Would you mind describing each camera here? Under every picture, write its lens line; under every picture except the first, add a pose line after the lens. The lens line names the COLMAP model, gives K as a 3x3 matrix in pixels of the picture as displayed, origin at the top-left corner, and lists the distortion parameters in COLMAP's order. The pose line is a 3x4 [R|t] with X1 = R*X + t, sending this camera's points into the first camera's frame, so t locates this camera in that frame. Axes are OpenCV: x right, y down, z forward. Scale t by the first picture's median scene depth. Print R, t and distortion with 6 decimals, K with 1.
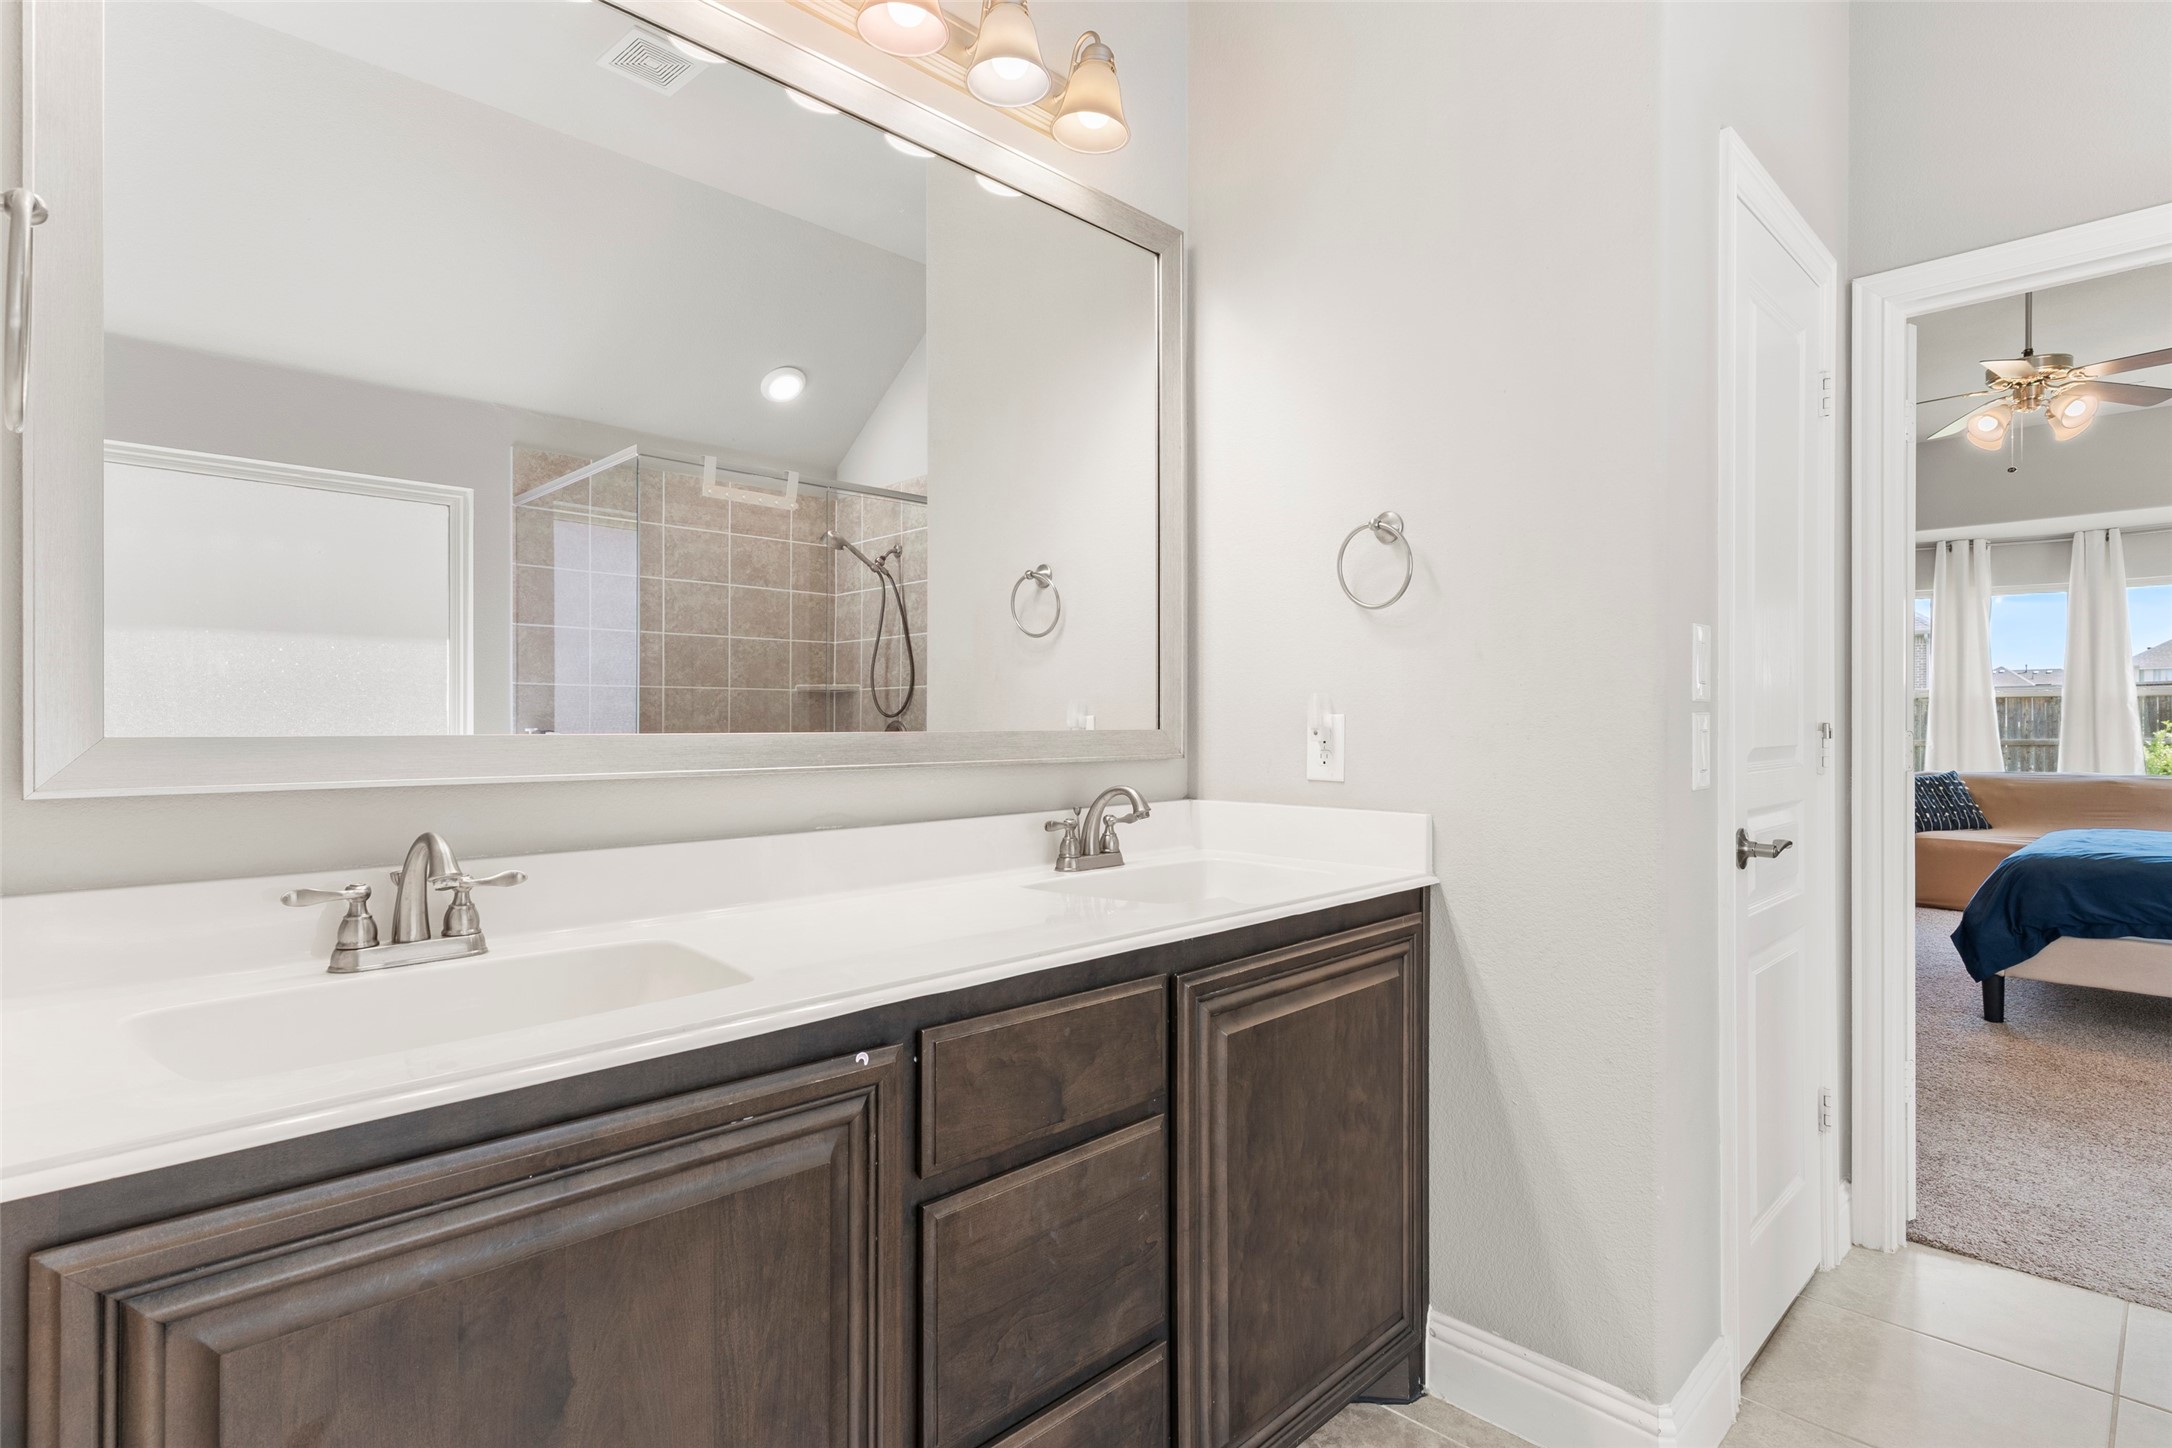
lens RADIAL K [[1100.5, 0, 1086.0], [0, 1100.5, 724.0], [0, 0, 1]] dist [0.000719, 0.000997]
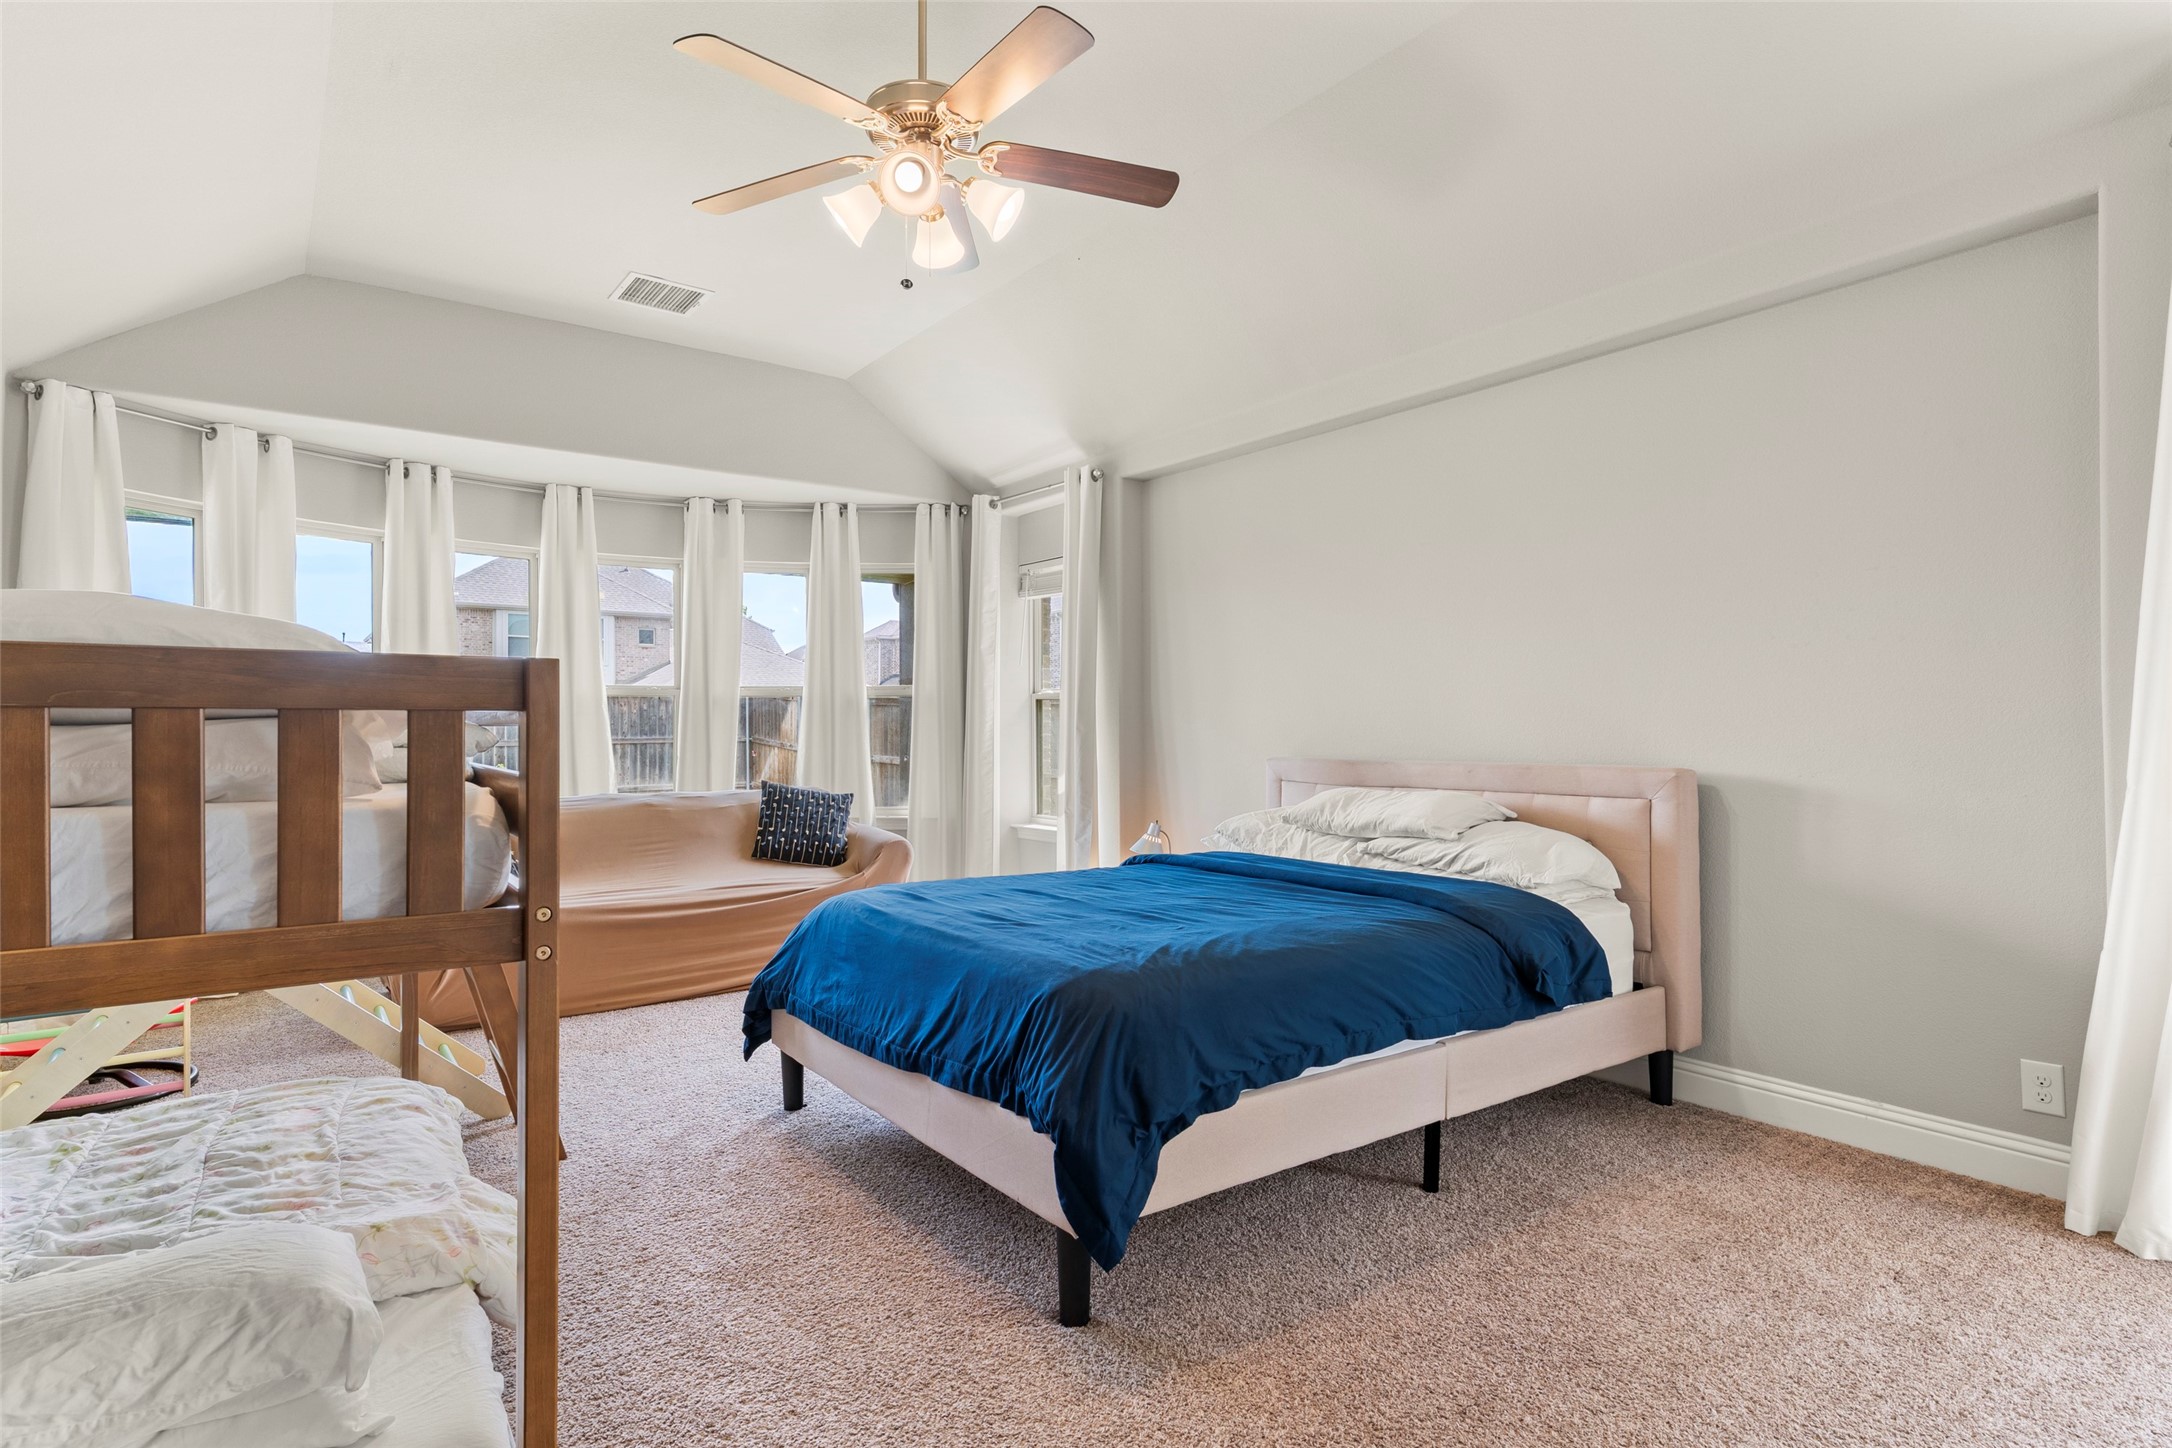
lens RADIAL K [[1103.3, 0, 1086.0], [0, 1103.3, 724.0], [0, 0, 1]] dist [0.003789, 0.000113]
pose [[0.146529, -0.000453, 0.989206, 0.289349], [0.004705, 0.999989, -0.000239, -0.003497], [-0.989195, 0.004689, 0.146530, 0.824677]]
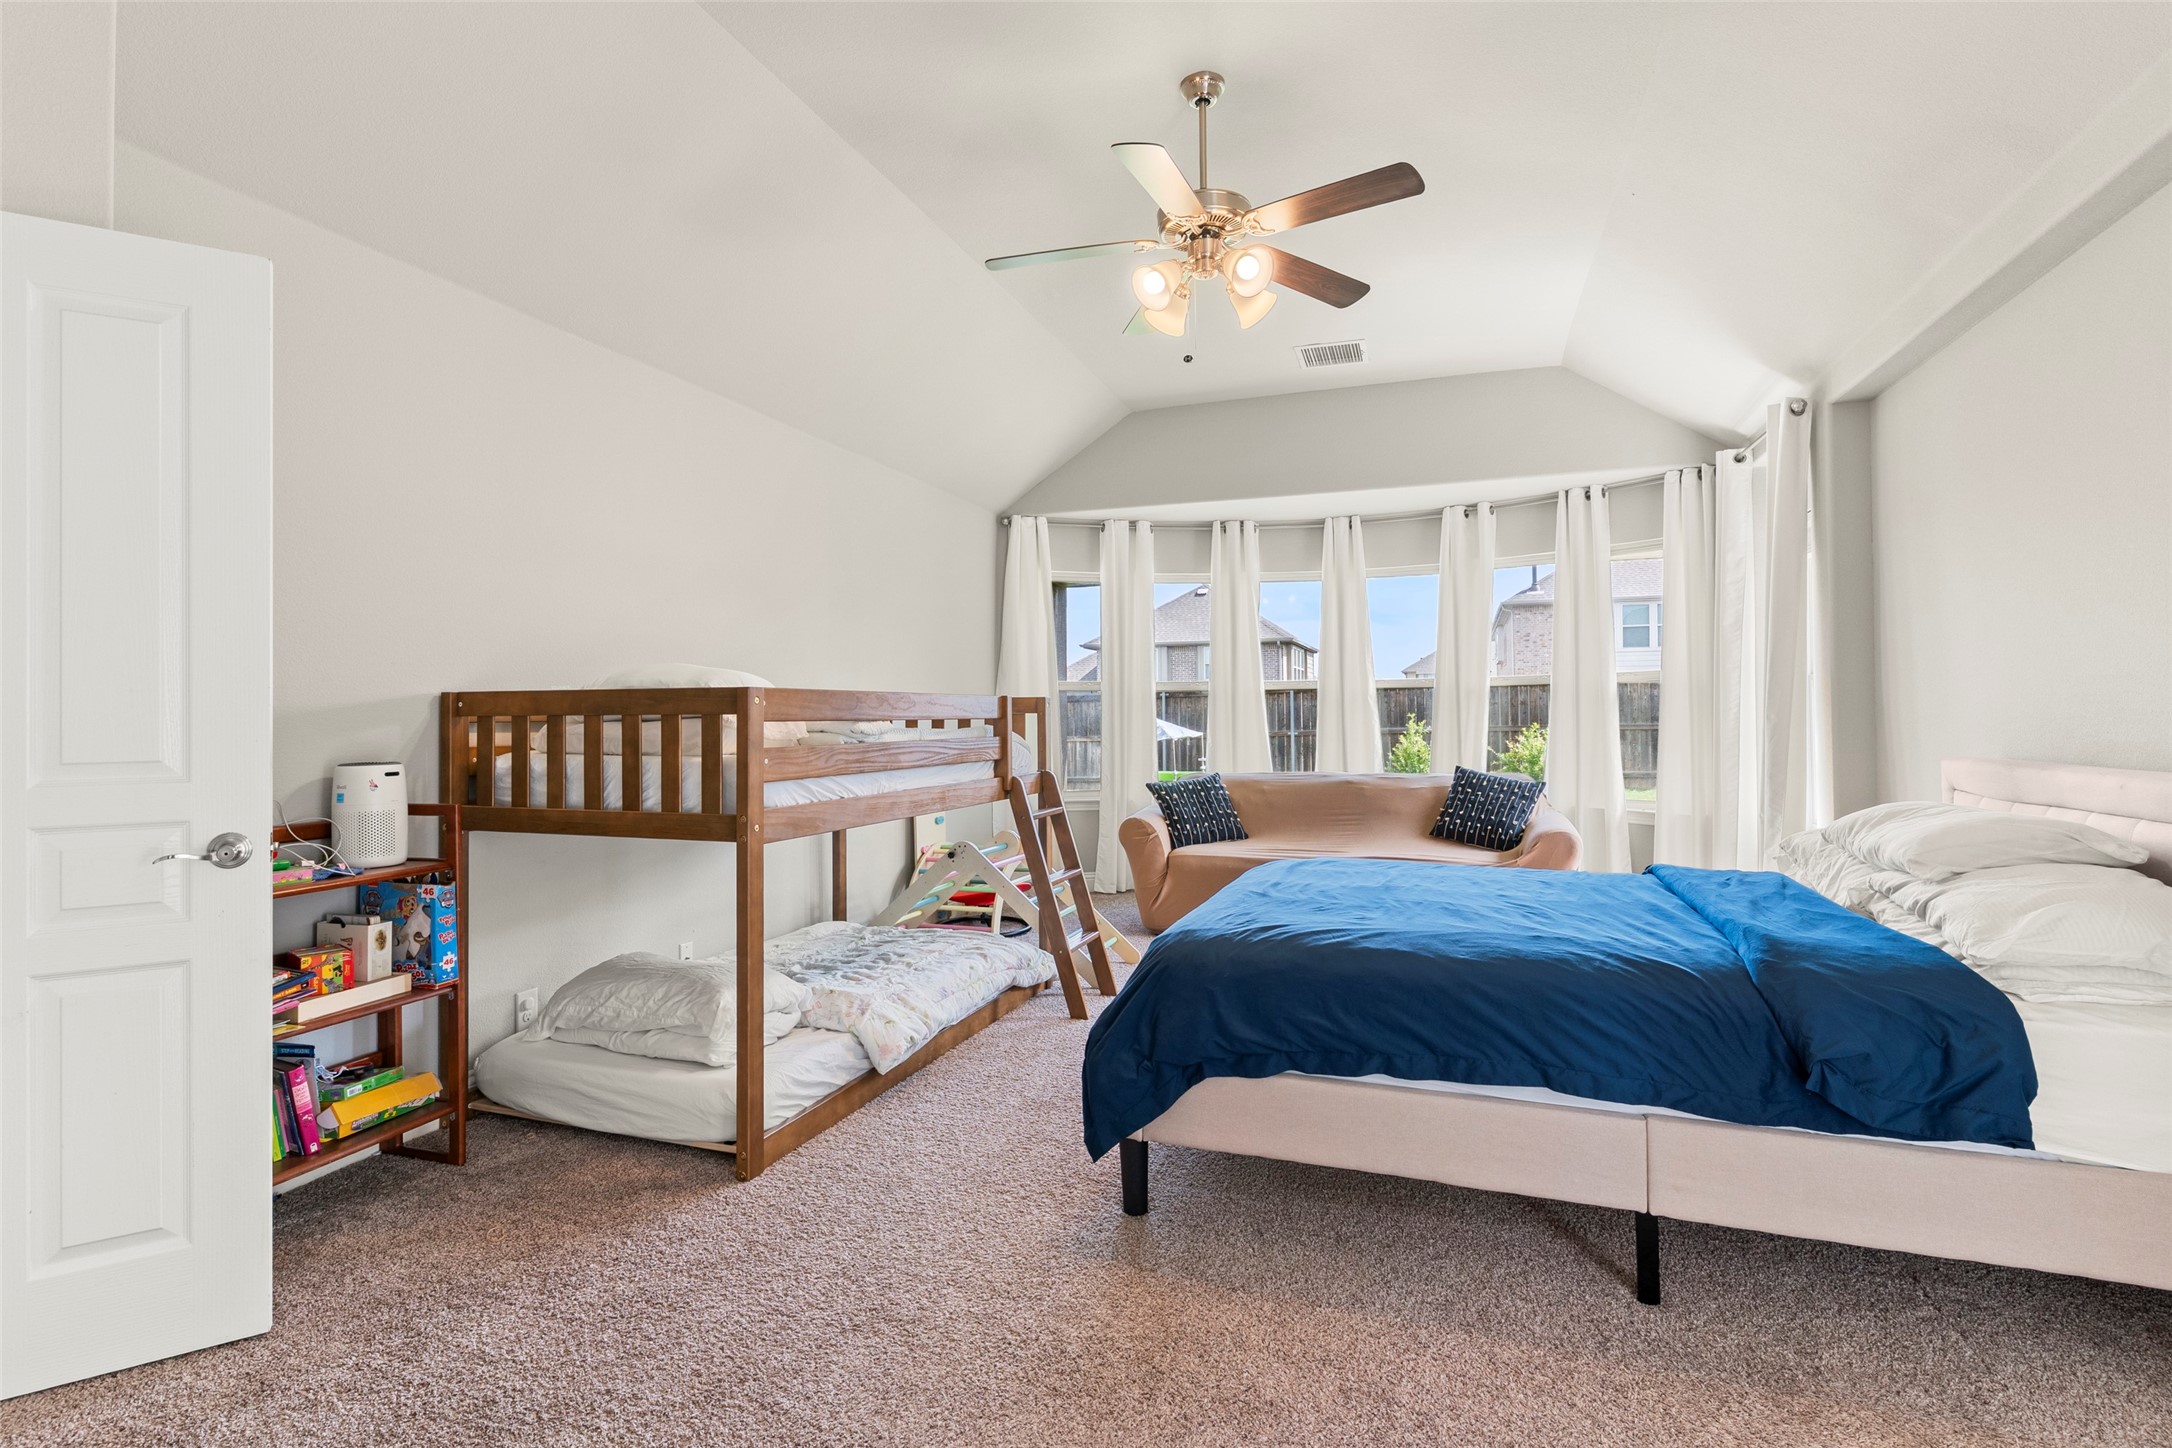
lens RADIAL K [[1065.2, 0, 1086.4], [0, 1065.2, 709.1], [0, 0, 1]] dist [-0.000975, -0.000621]
pose [[0.896909, -0.005105, 0.442186, 0.483545], [0.009795, 0.999917, -0.008323, -0.004120], [-0.442107, 0.011797, 0.896885, 0.427241]]
